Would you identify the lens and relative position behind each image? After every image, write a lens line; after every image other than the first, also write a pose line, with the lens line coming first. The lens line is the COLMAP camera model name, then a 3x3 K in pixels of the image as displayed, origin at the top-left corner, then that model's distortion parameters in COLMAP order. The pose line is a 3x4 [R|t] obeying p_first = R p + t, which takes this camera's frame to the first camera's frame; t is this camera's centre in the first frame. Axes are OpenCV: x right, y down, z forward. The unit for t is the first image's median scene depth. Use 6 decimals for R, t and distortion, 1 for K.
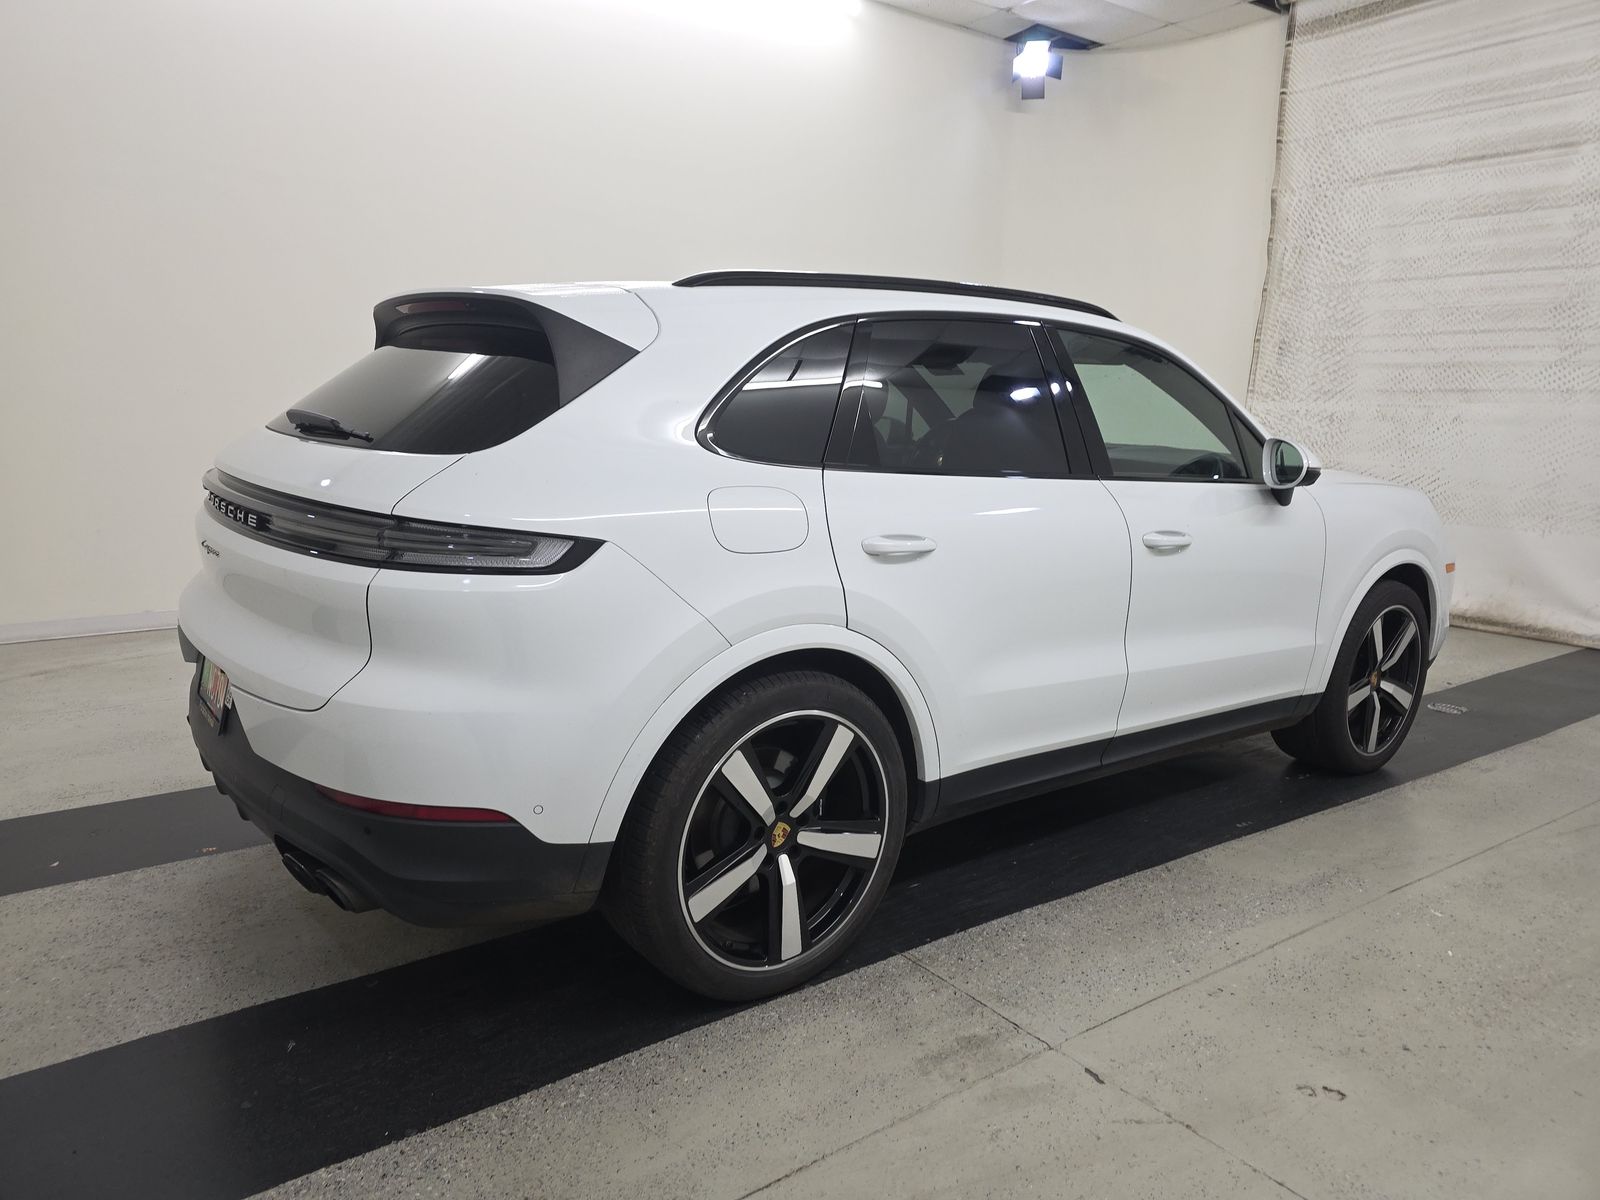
lens RADIAL K [[1082.7, 0, 796.6], [0, 1082.7, 564.3], [0, 0, 1]] dist [-0.001506, -0.002636]
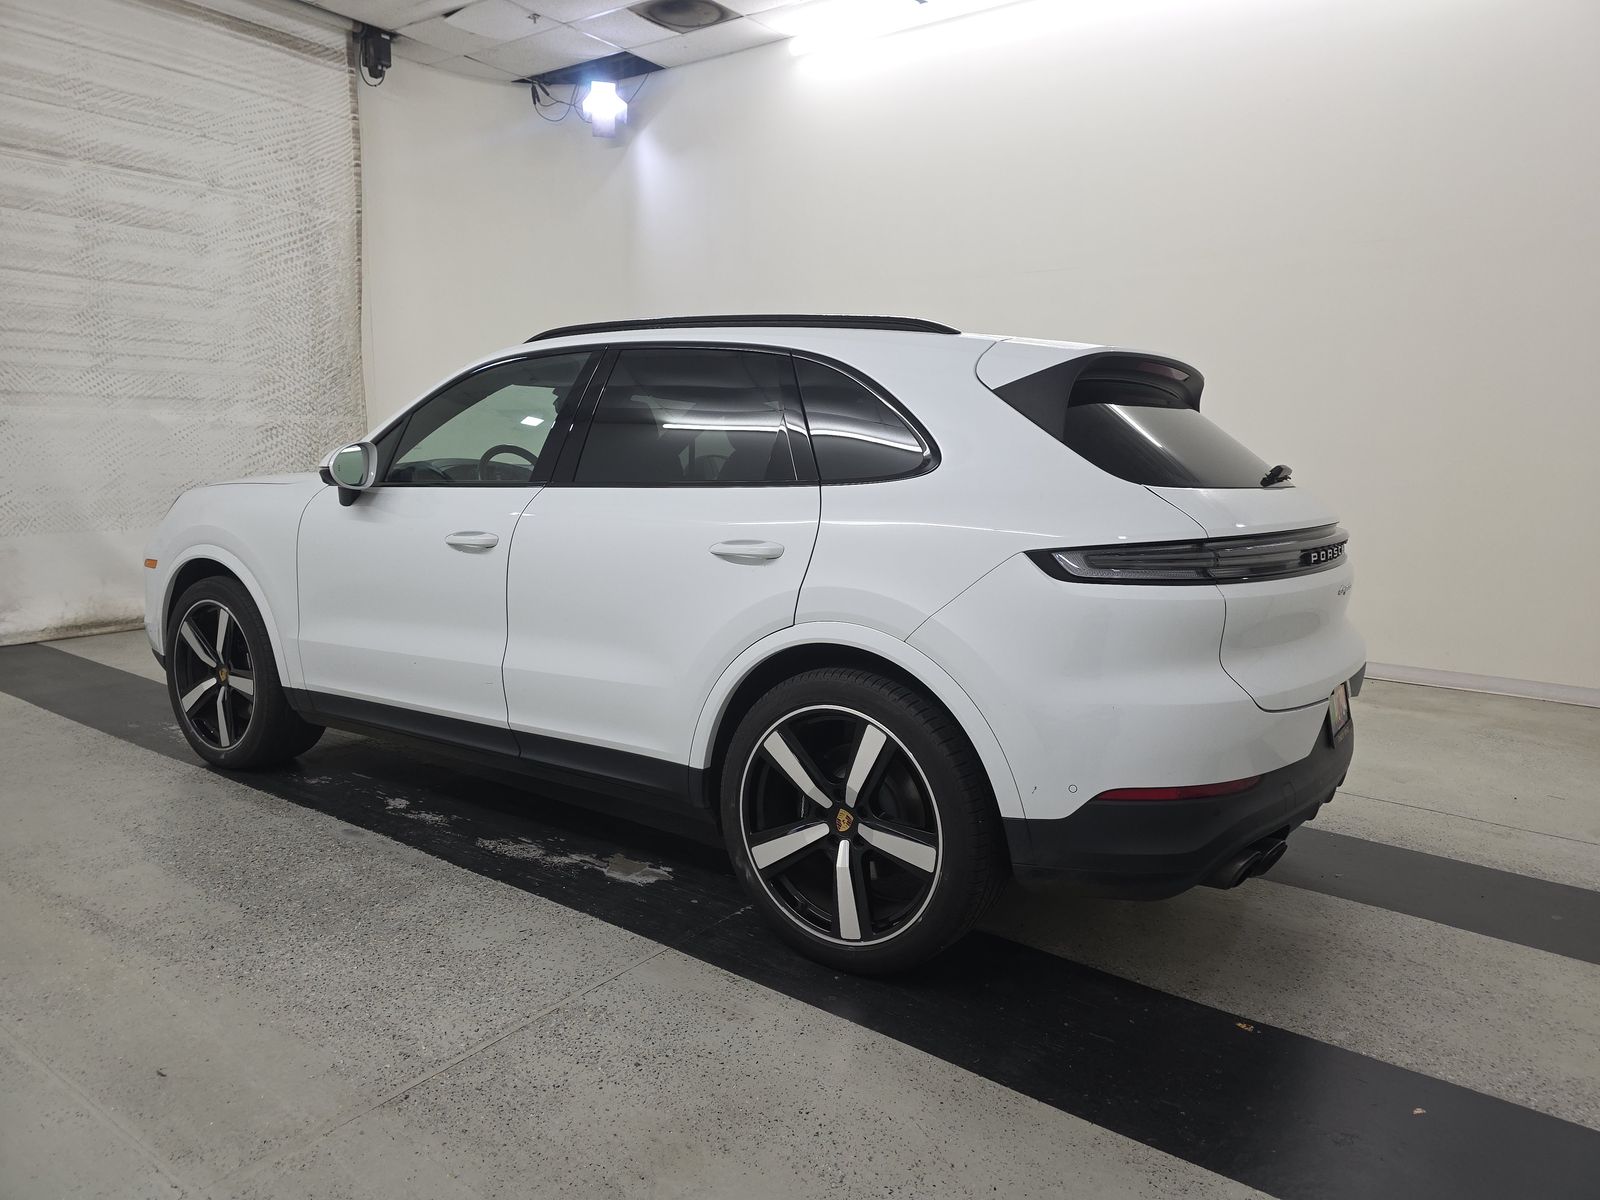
lens RADIAL K [[1069.1, 0, 823.8], [0, 1069.1, 566.3], [0, 0, 1]] dist [0.005170, -0.003334]
pose [[-0.319702, -0.142020, 0.936814, -0.522606], [0.111761, 0.976149, 0.186123, -0.114266], [-0.940904, 0.164203, -0.296205, 0.677143]]
